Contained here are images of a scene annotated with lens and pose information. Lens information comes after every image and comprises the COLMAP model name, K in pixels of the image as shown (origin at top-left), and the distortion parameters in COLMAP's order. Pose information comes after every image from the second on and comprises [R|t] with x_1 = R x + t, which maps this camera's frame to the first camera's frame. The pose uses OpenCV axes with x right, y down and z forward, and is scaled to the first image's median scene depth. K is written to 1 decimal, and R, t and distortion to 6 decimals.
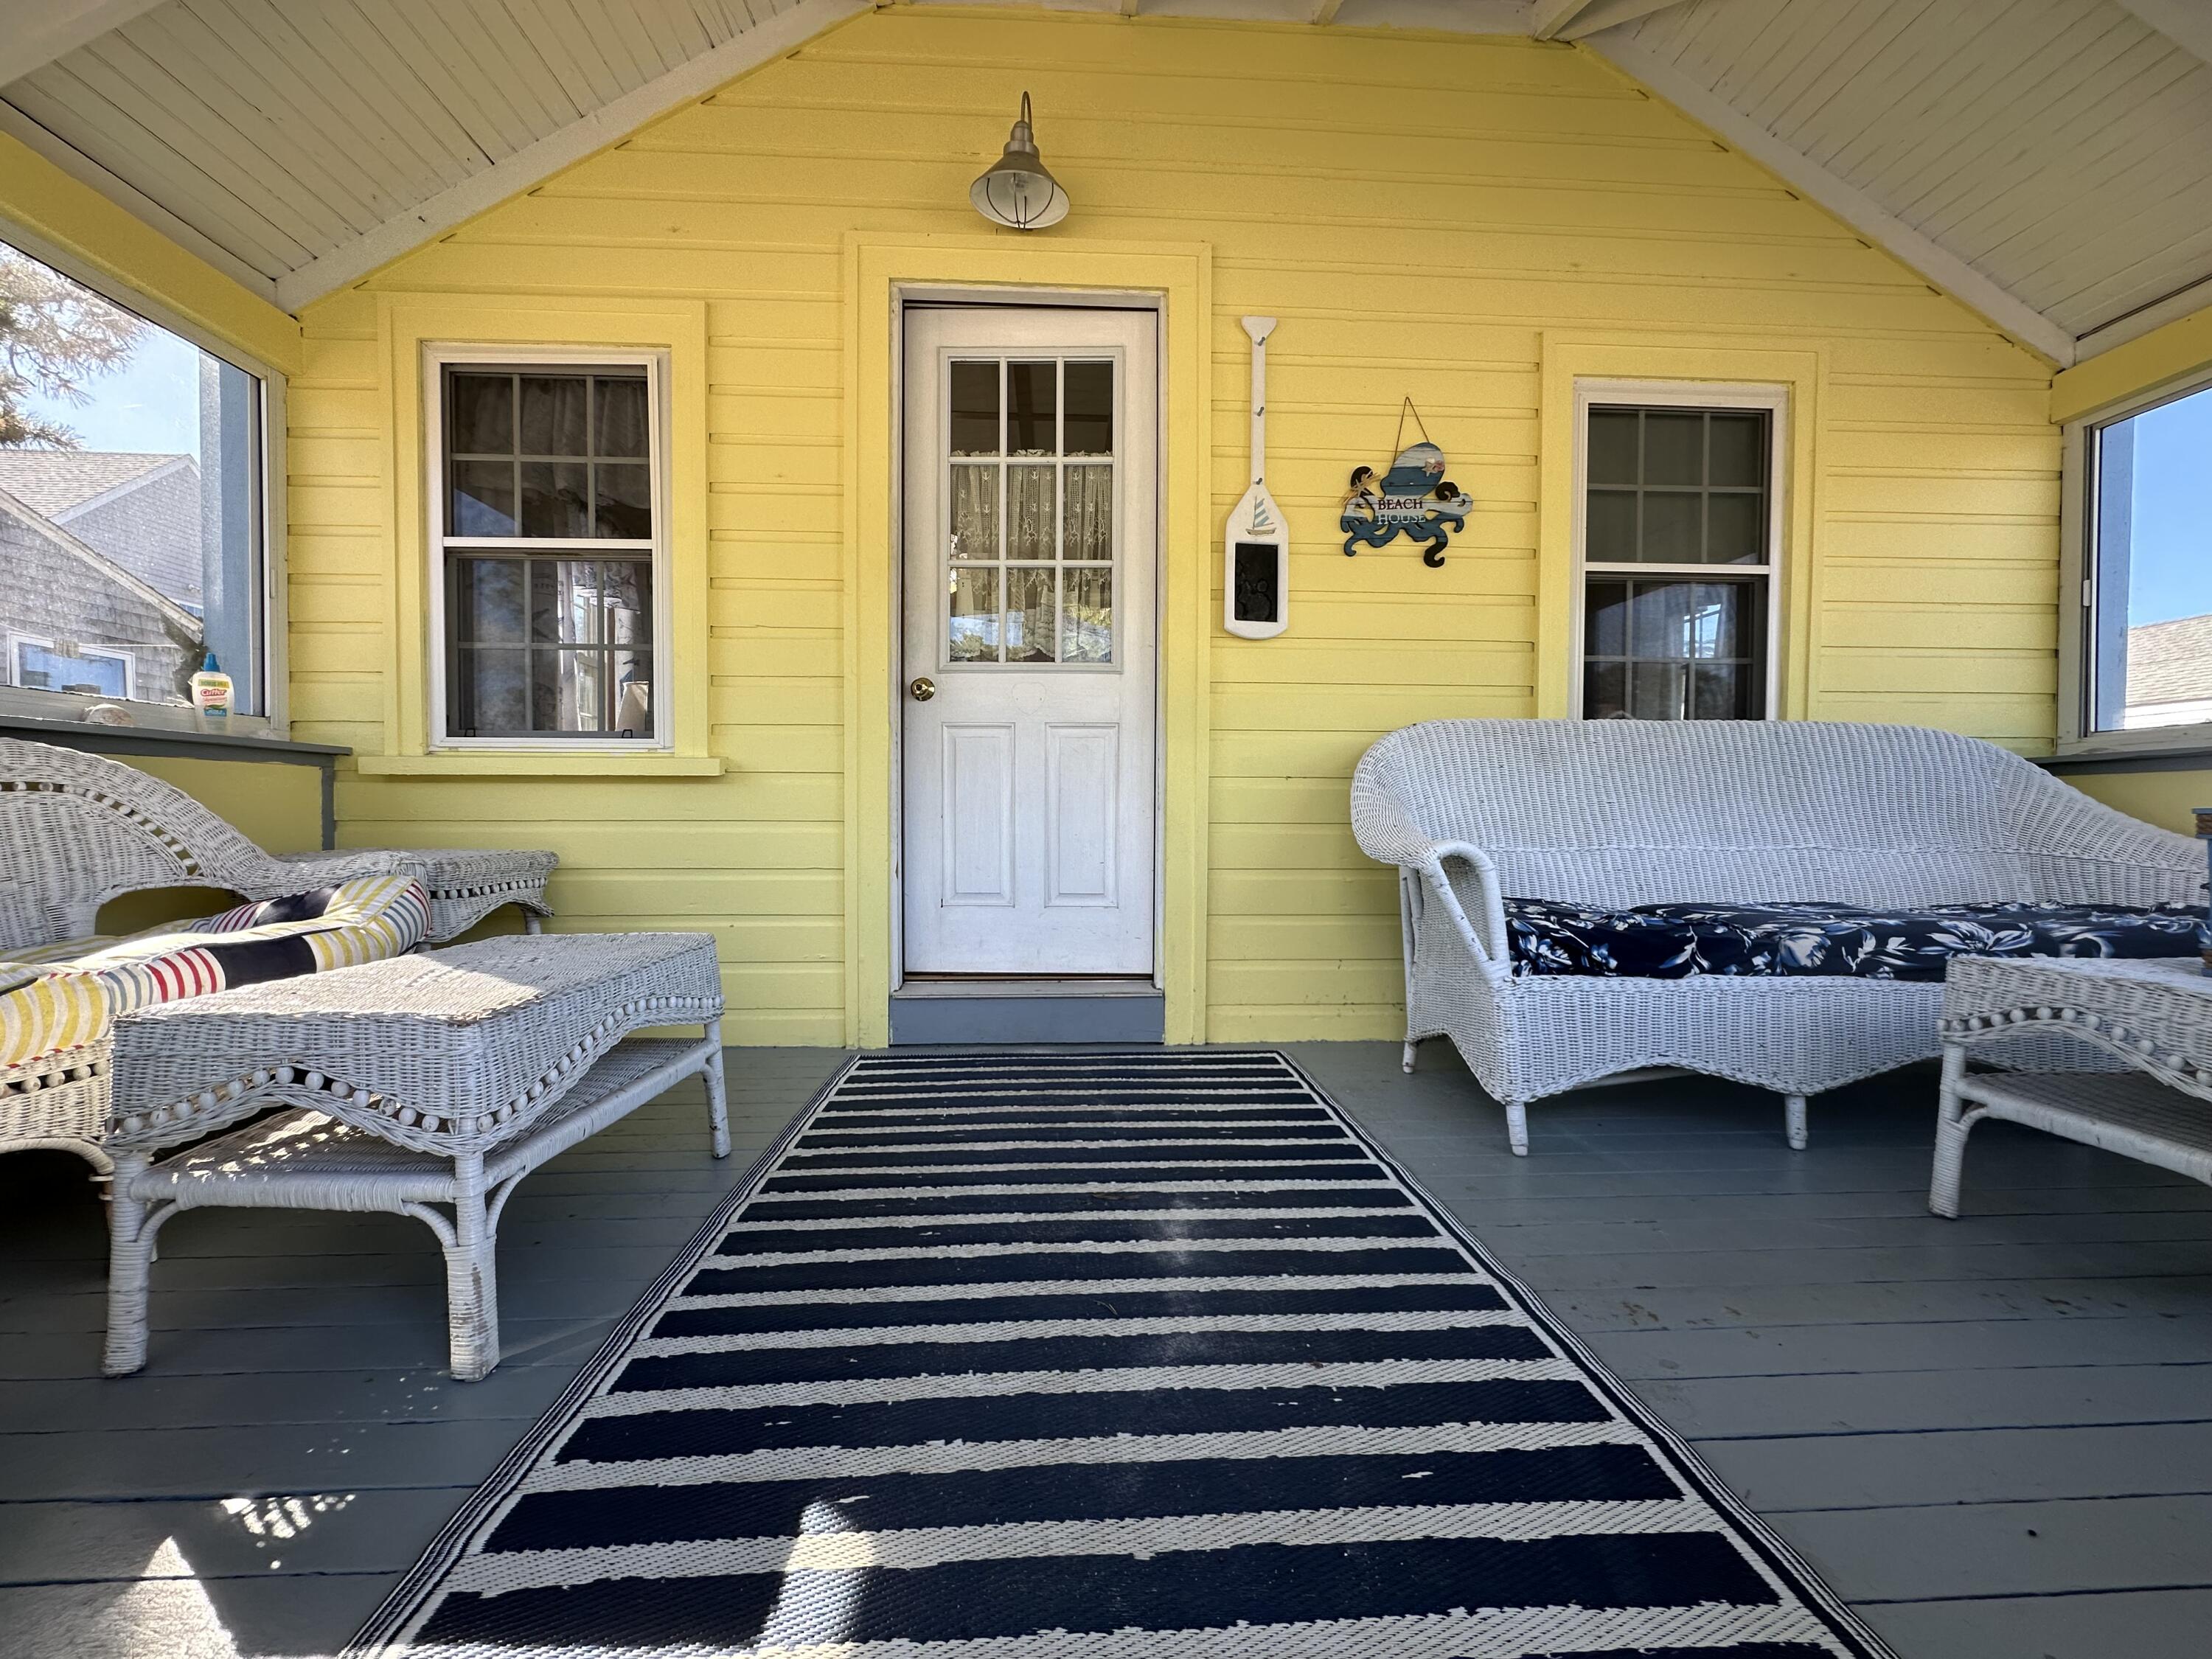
lens RADIAL K [[878.8, 0, 1102.3], [0, 878.8, 831.6], [0, 0, 1]] dist [-0.003748, 0.000697]
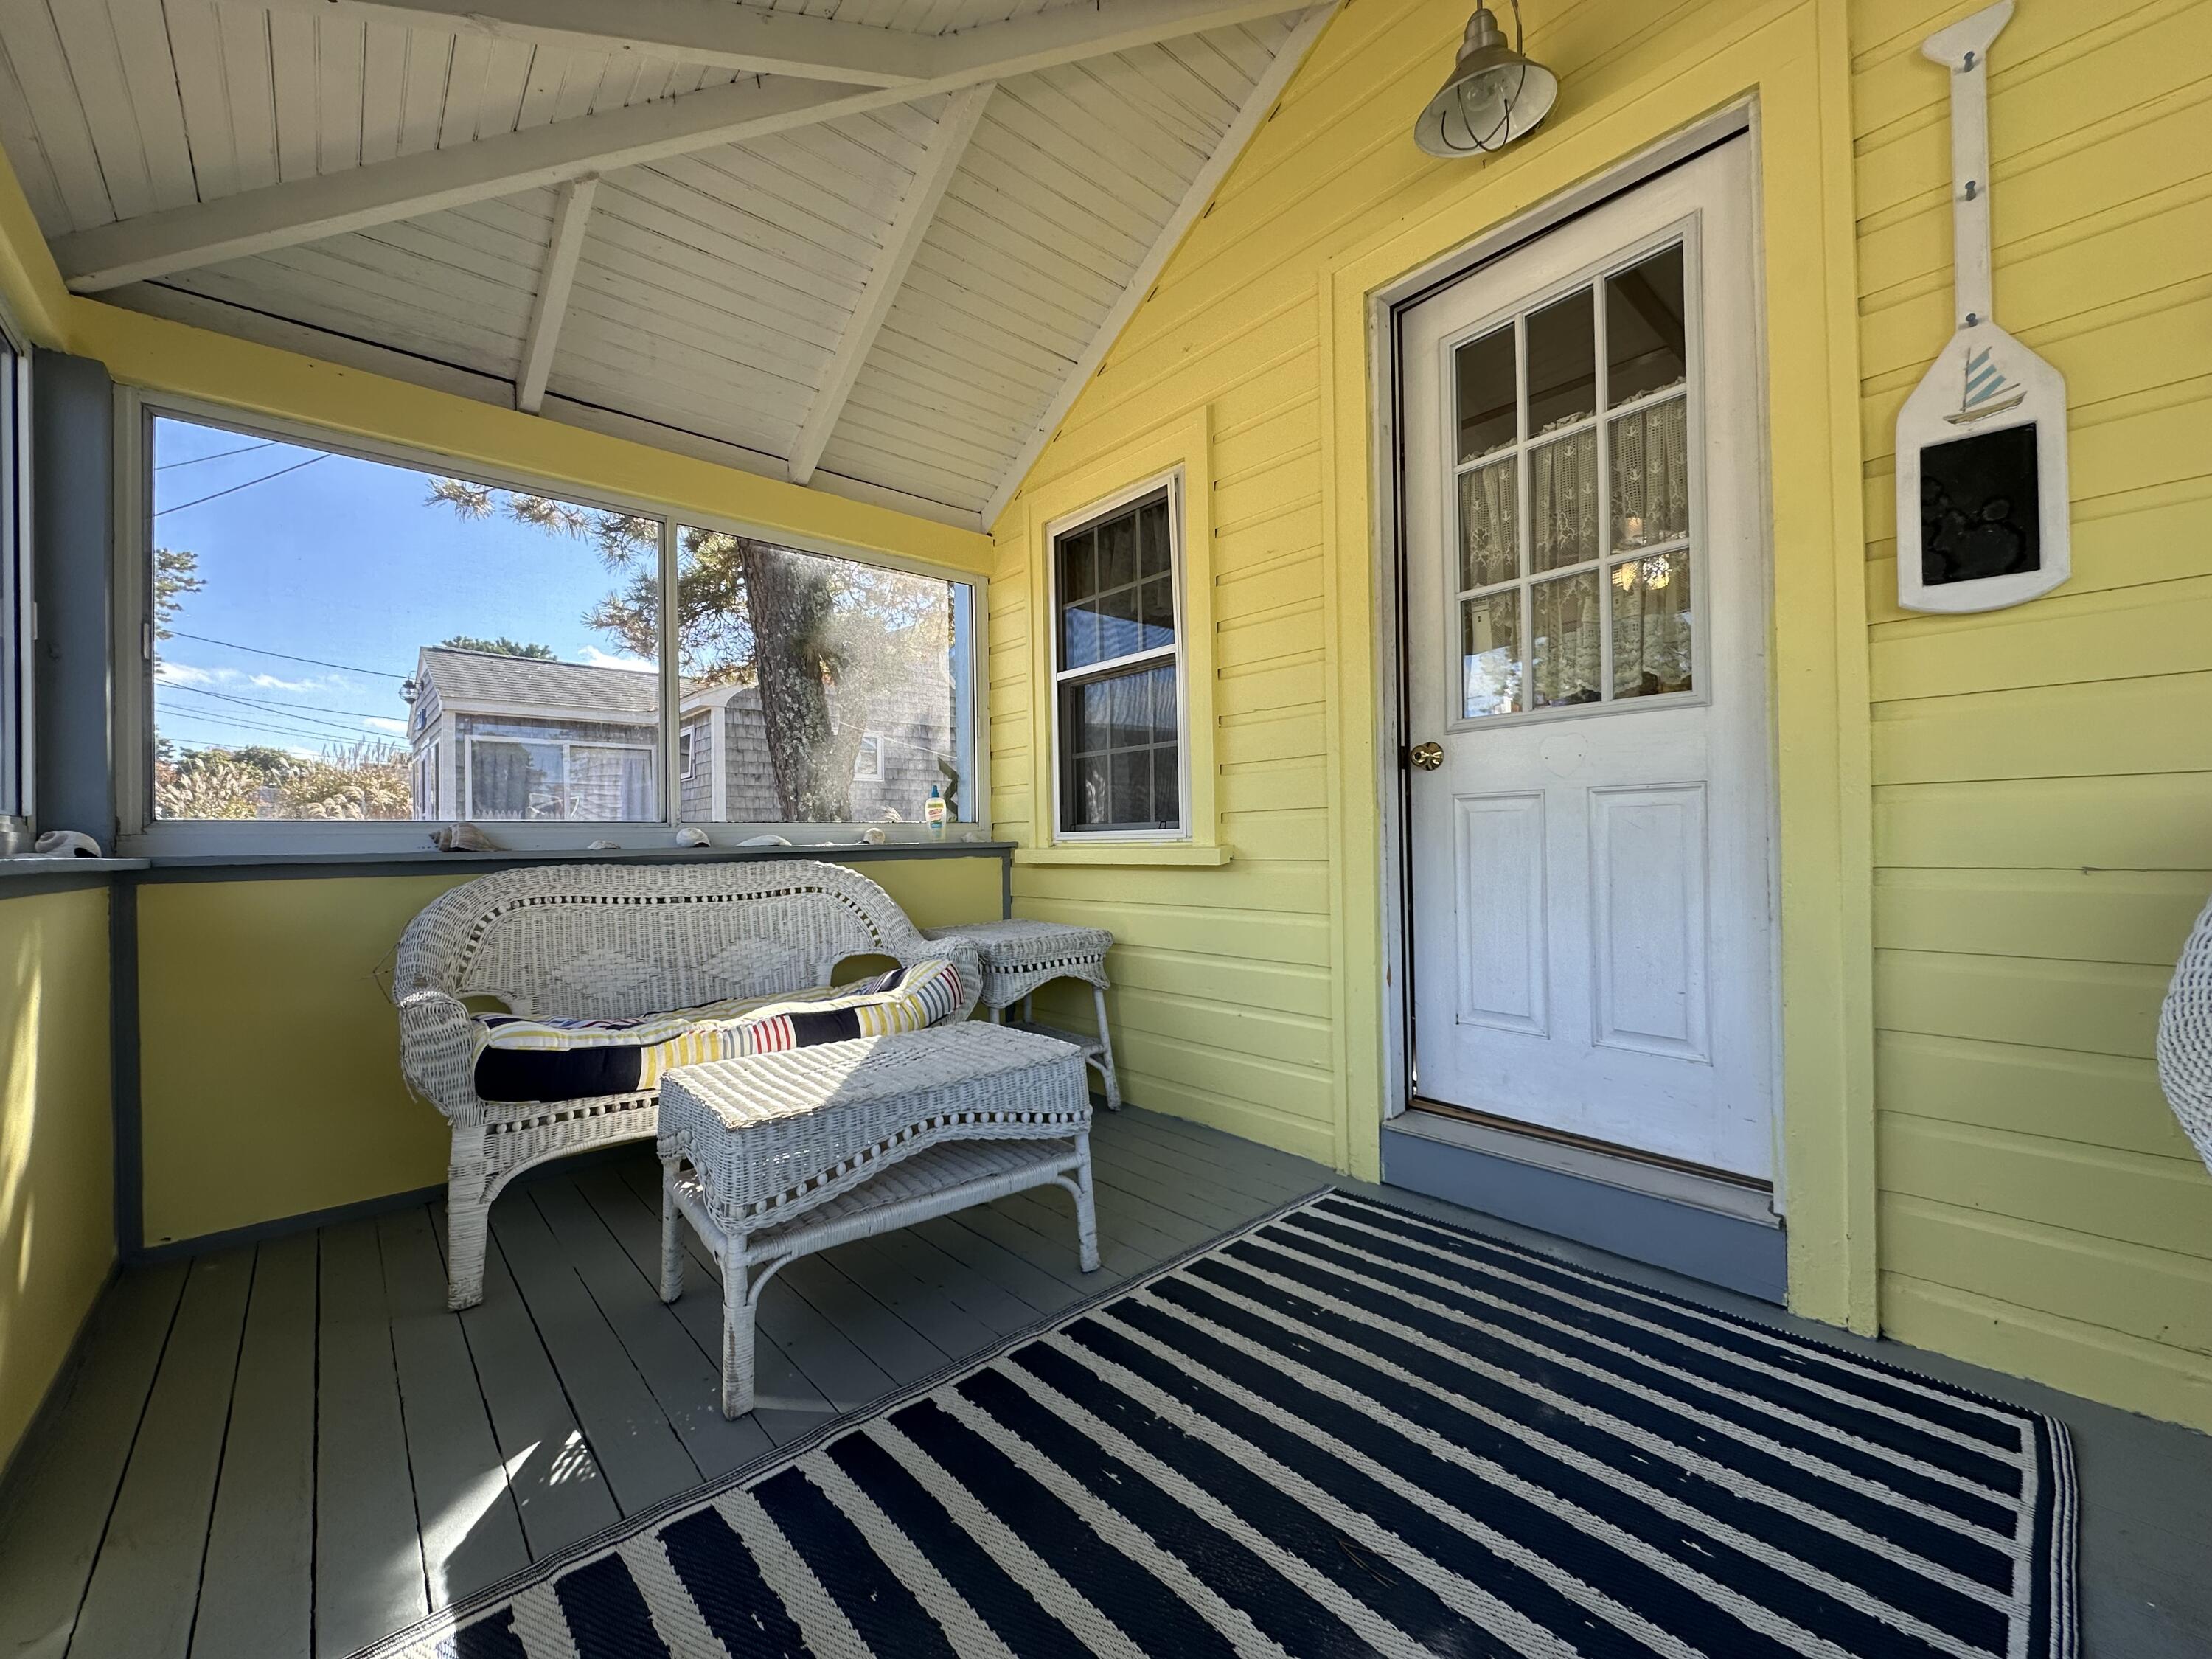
lens RADIAL K [[878.8, 0, 1098.0], [0, 878.8, 832.4], [0, 0, 1]] dist [-0.003748, 0.000697]
pose [[0.627314, -0.021682, -0.778465, 0.251038], [0.003578, 0.999682, -0.024960, -0.074029], [0.778758, 0.012872, 0.627192, 0.250774]]
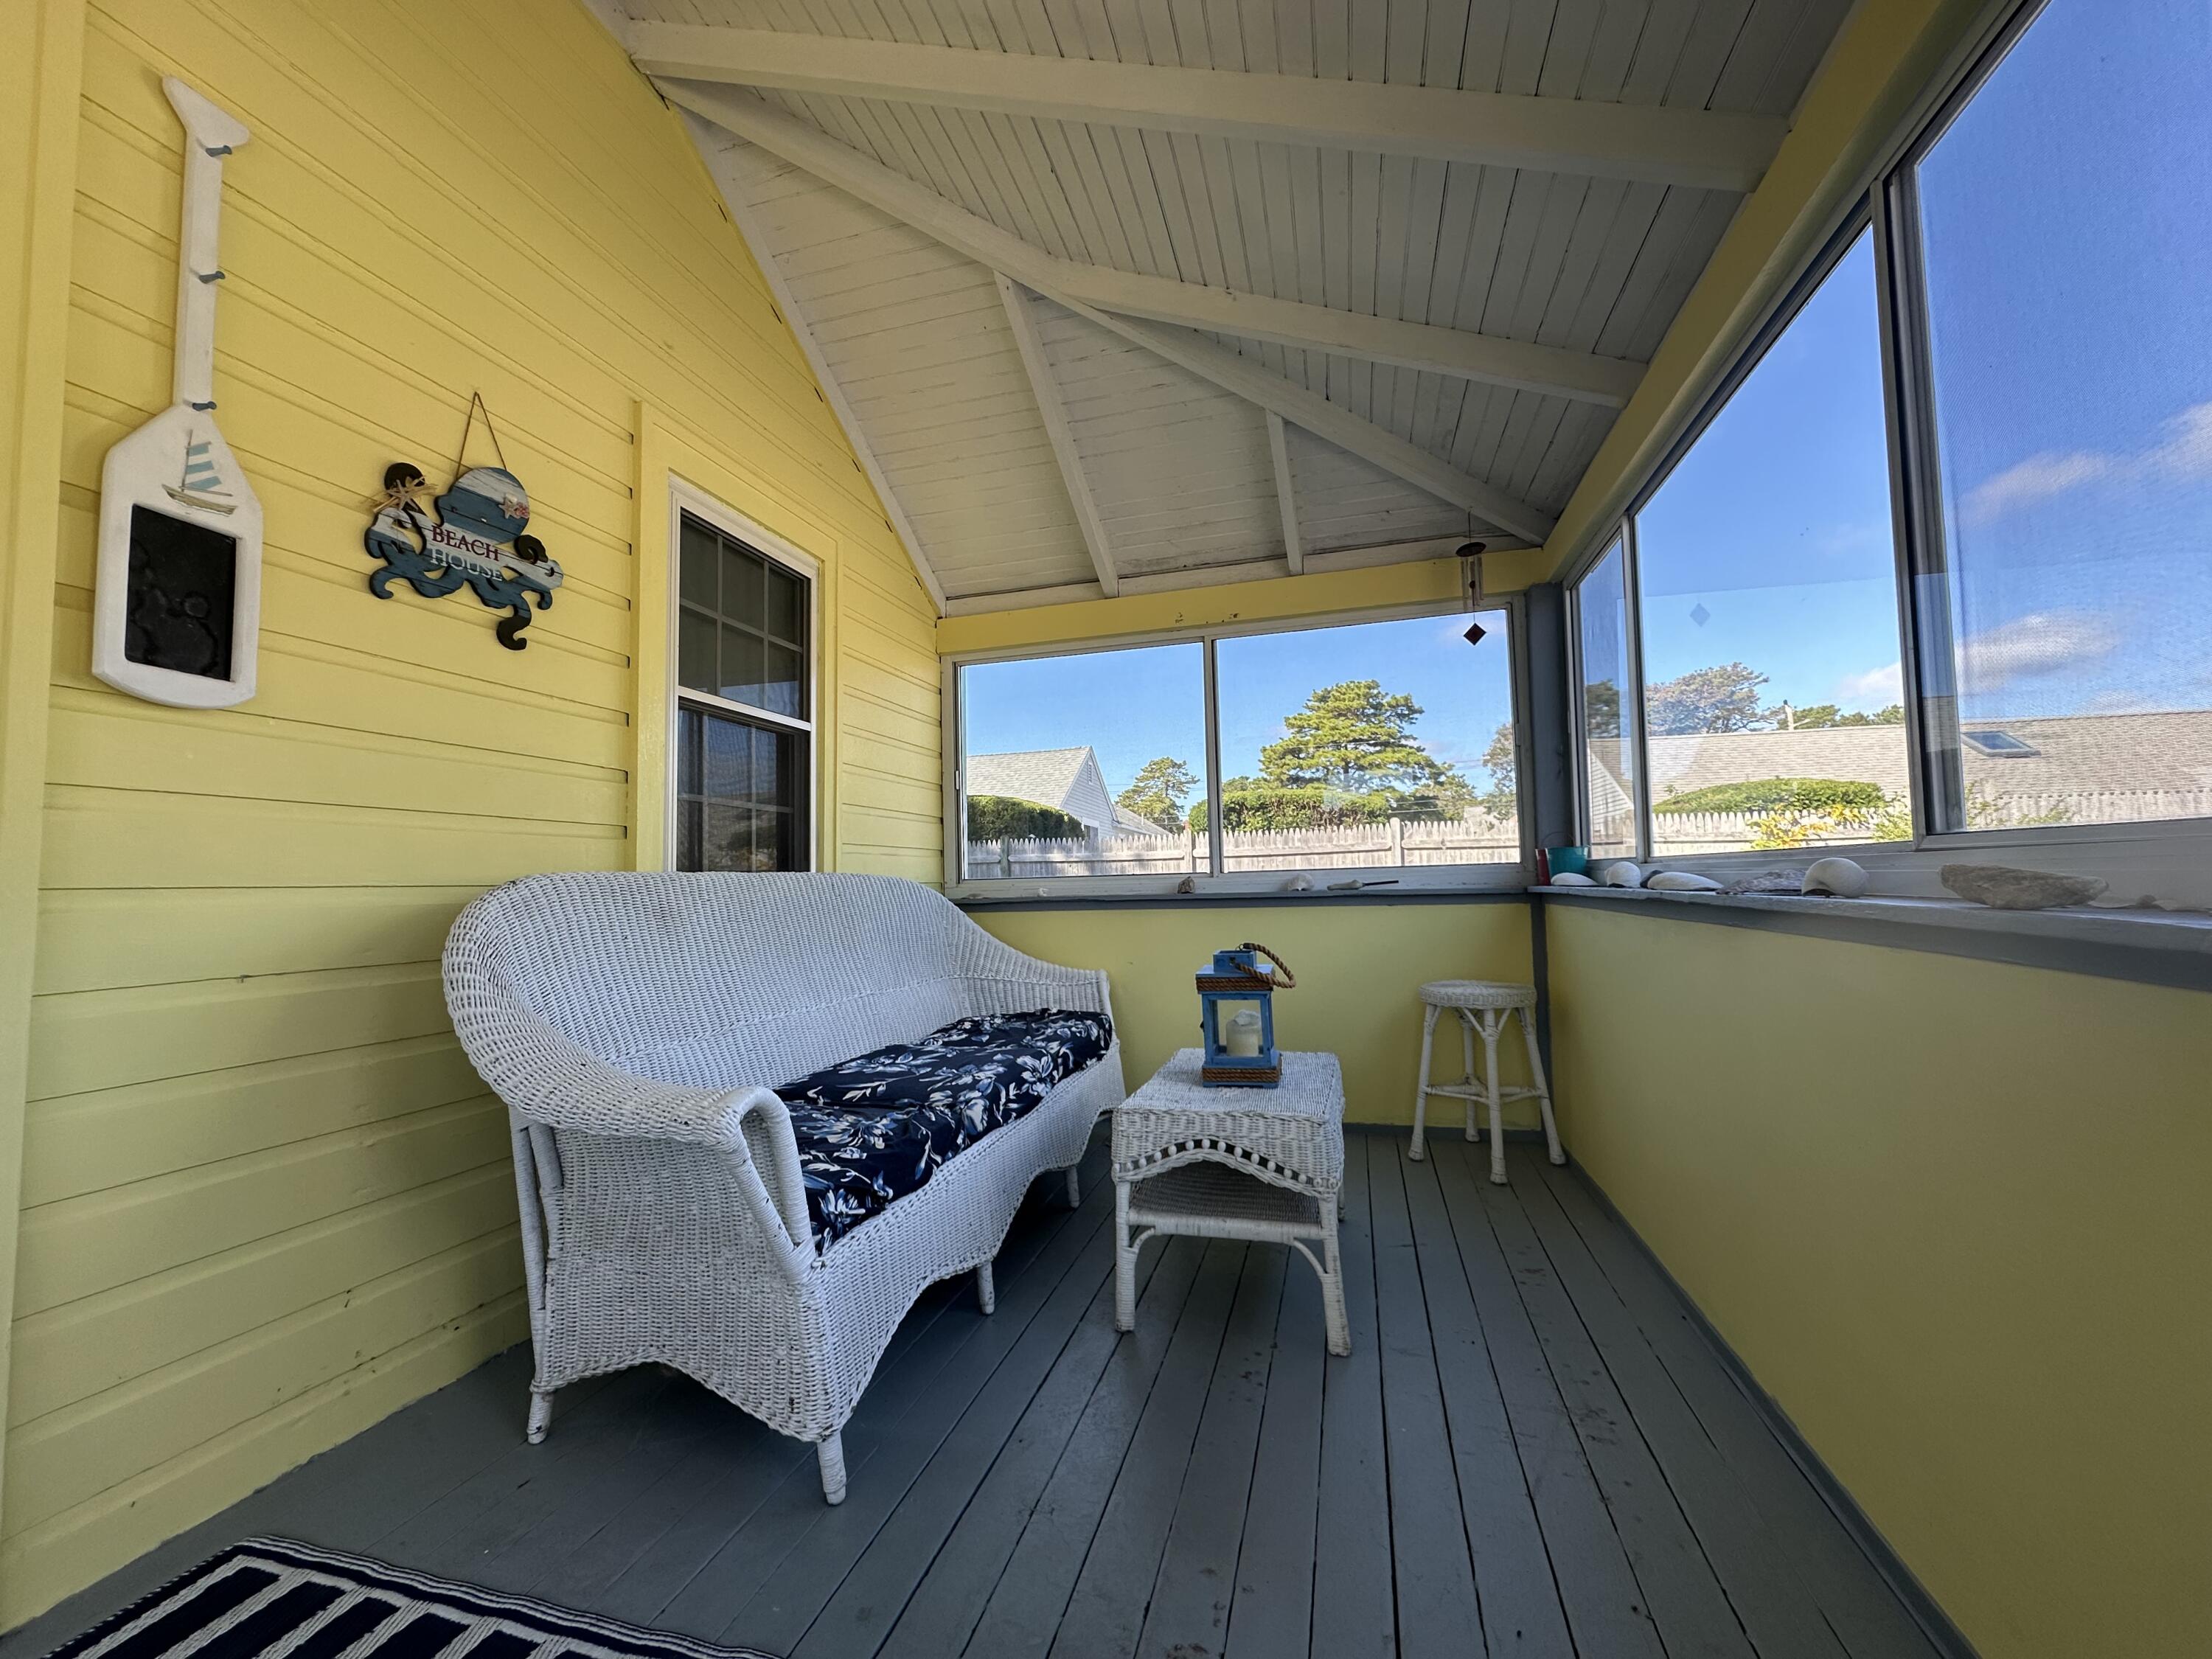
lens RADIAL K [[878.8, 0, 1099.5], [0, 878.8, 830.7], [0, 0, 1]] dist [-0.003748, 0.000697]
pose [[0.321832, 0.046737, 0.945642, -0.124039], [0.041325, 0.997136, -0.063346, -0.096540], [-0.945894, 0.059465, 0.318979, 0.353528]]
